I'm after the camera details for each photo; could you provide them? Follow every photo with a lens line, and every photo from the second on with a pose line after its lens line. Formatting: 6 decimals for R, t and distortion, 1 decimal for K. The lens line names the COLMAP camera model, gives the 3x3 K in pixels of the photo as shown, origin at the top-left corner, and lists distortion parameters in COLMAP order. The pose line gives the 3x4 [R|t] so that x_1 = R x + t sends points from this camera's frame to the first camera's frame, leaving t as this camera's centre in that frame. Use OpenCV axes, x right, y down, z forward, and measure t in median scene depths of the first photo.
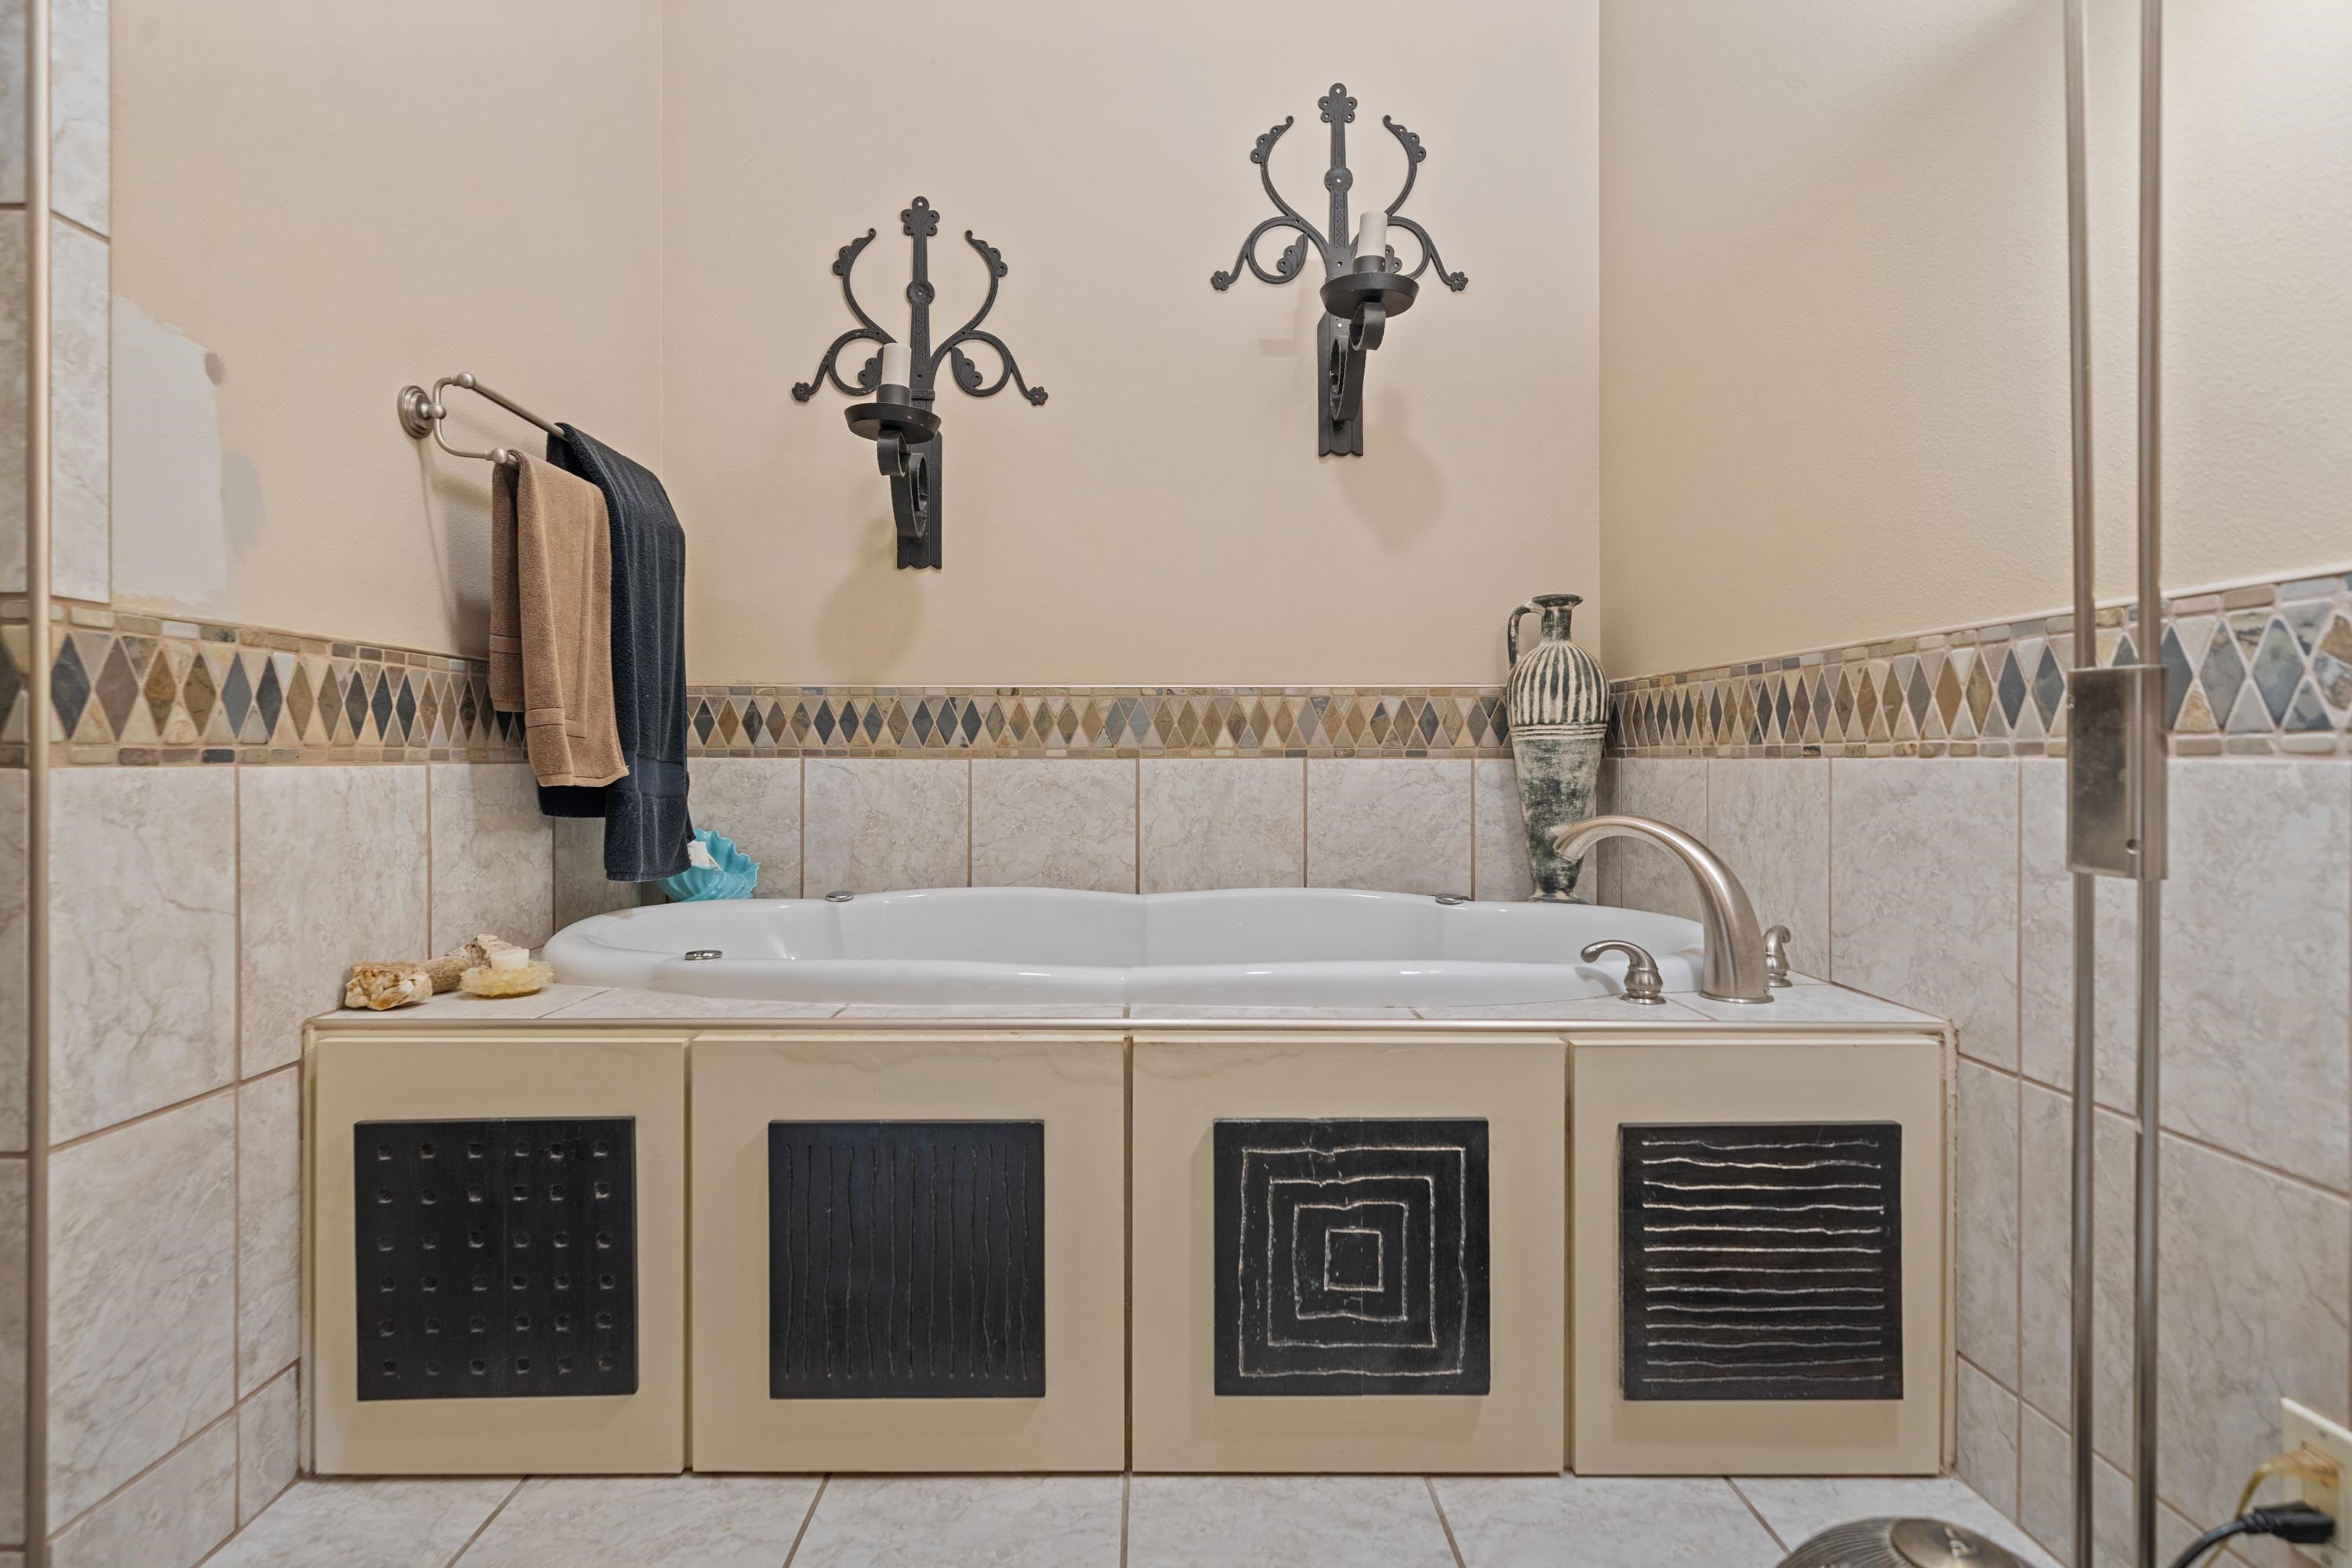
lens RADIAL K [[1170.6, 0, 1167.7], [0, 1170.6, 756.1], [0, 0, 1]] dist [0.001227, 0.000194]
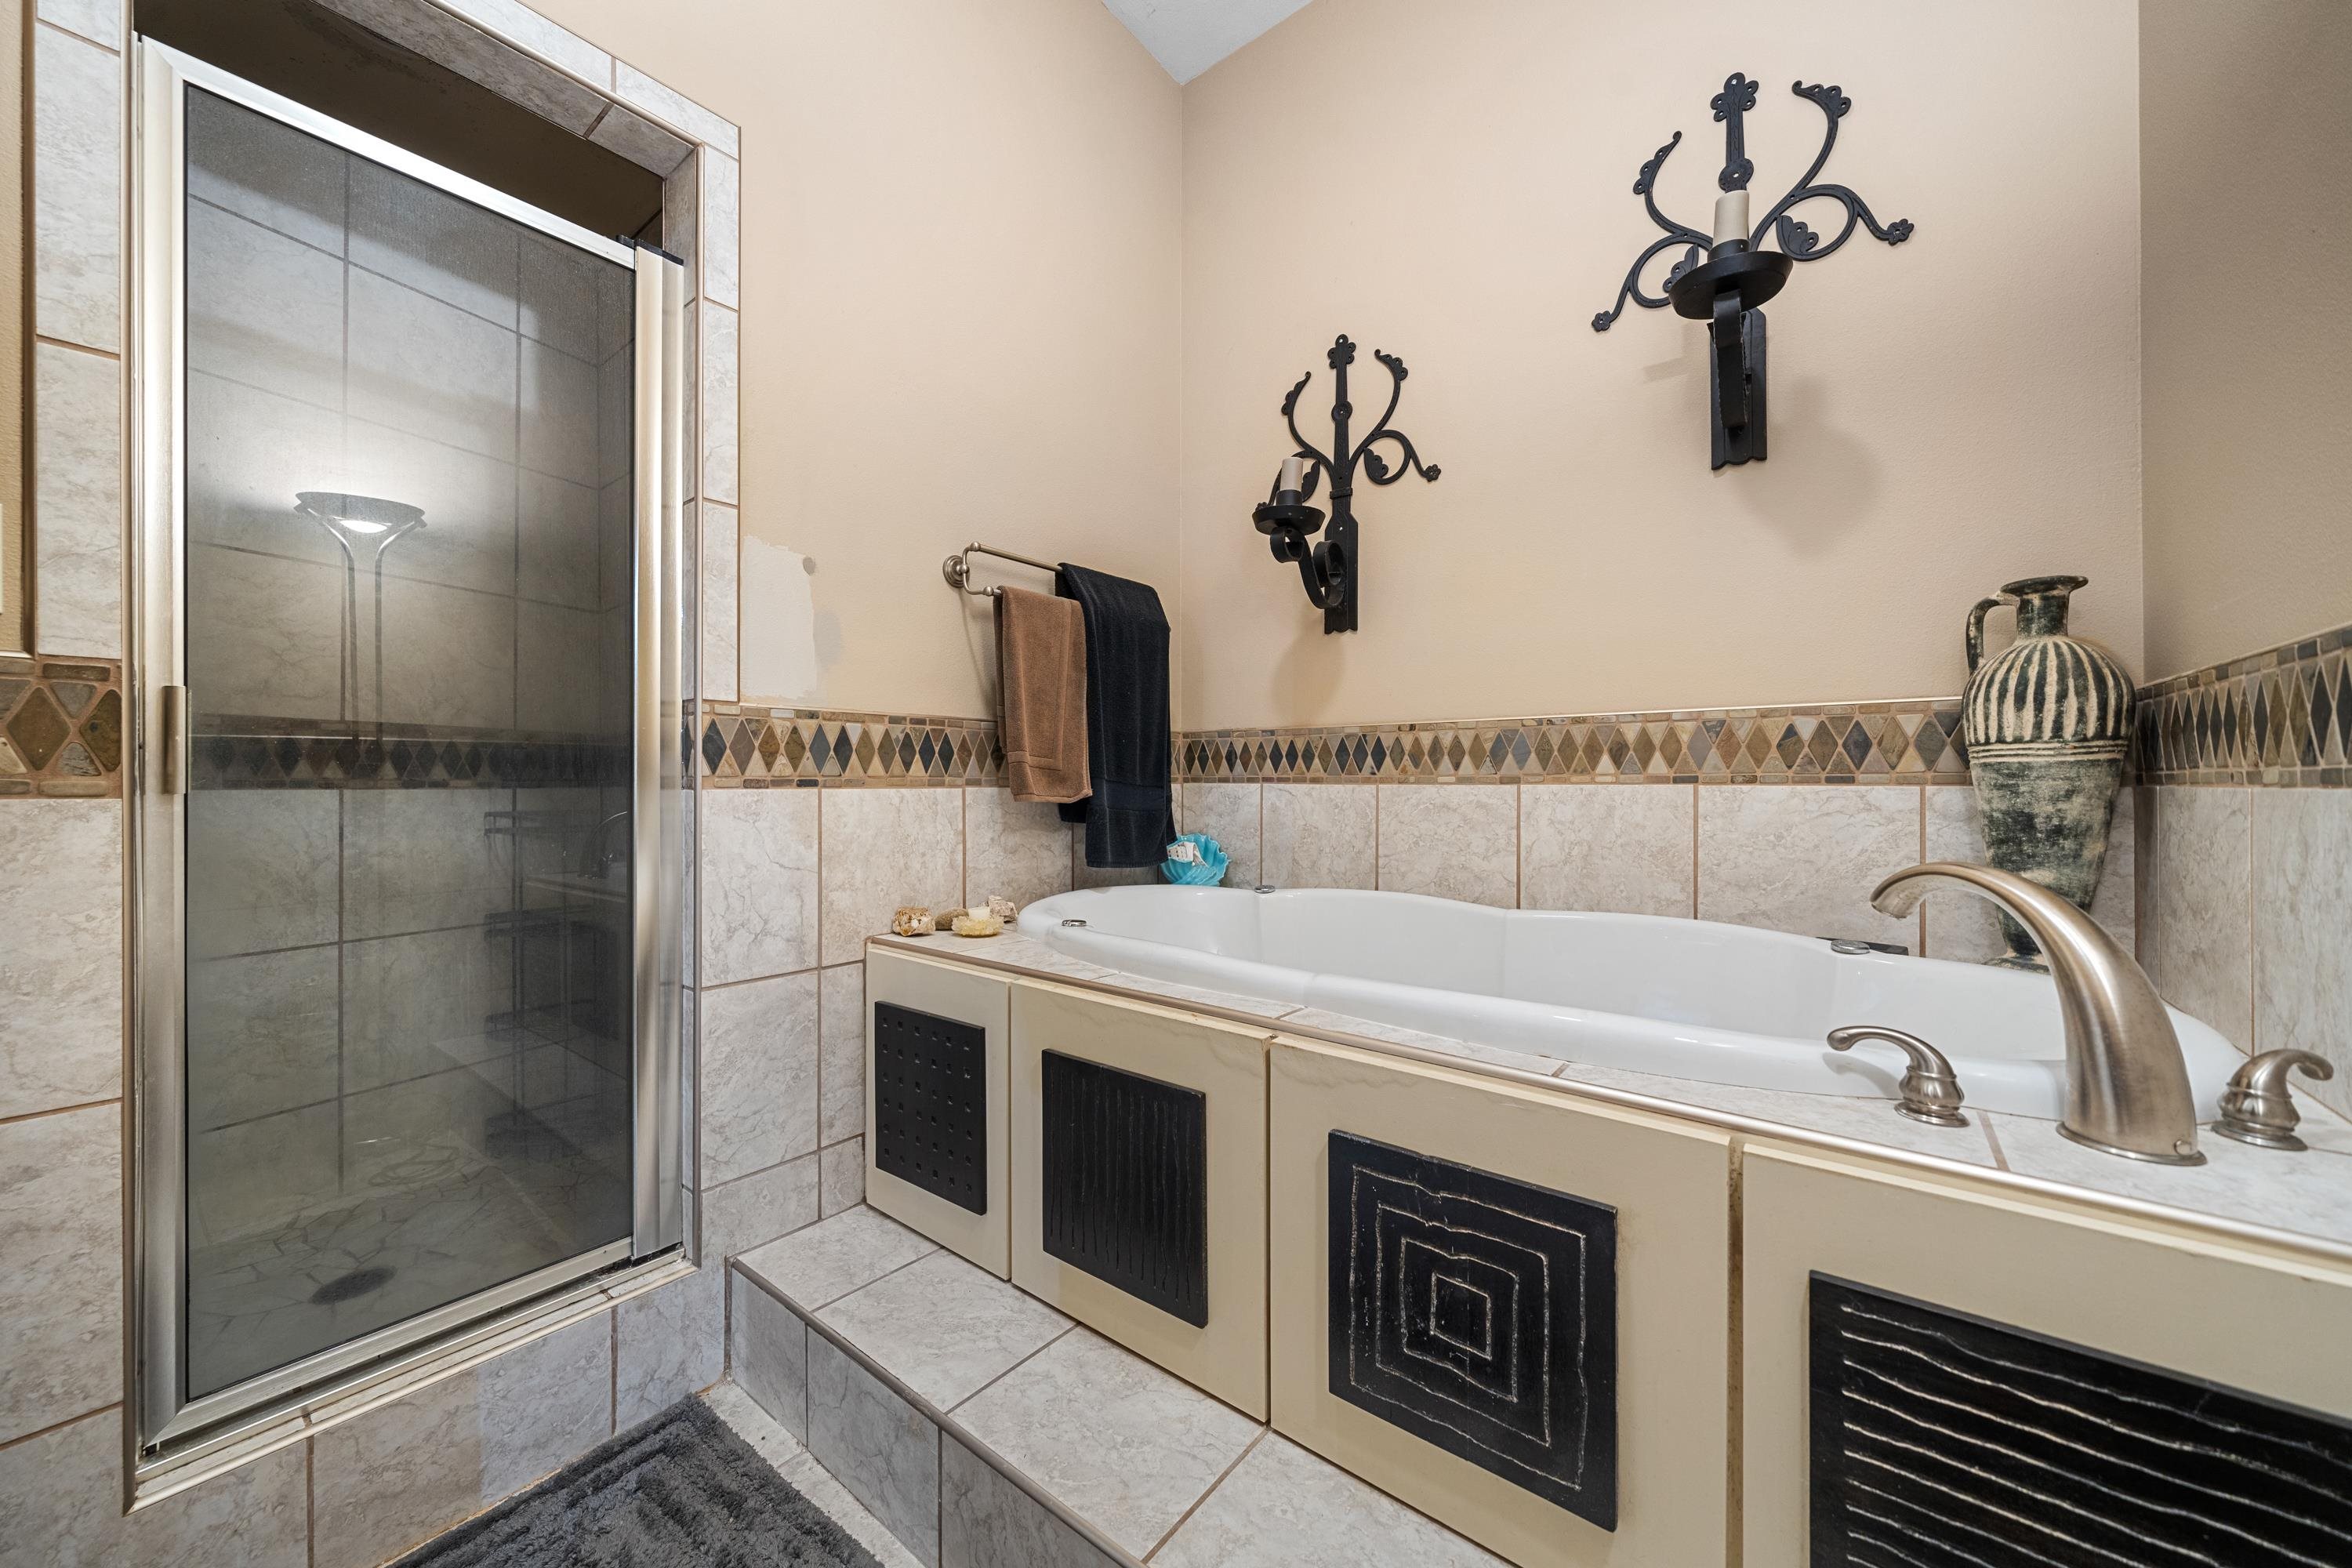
lens RADIAL K [[864.7, 0, 1171.2], [0, 864.7, 780.5], [0, 0, 1]] dist [-0.005873, 0.000242]
pose [[0.775328, -0.000524, -0.631559, 0.306171], [0.000791, 1.000000, 0.000142, -0.002453], [0.631558, -0.000609, 0.775328, 0.226056]]
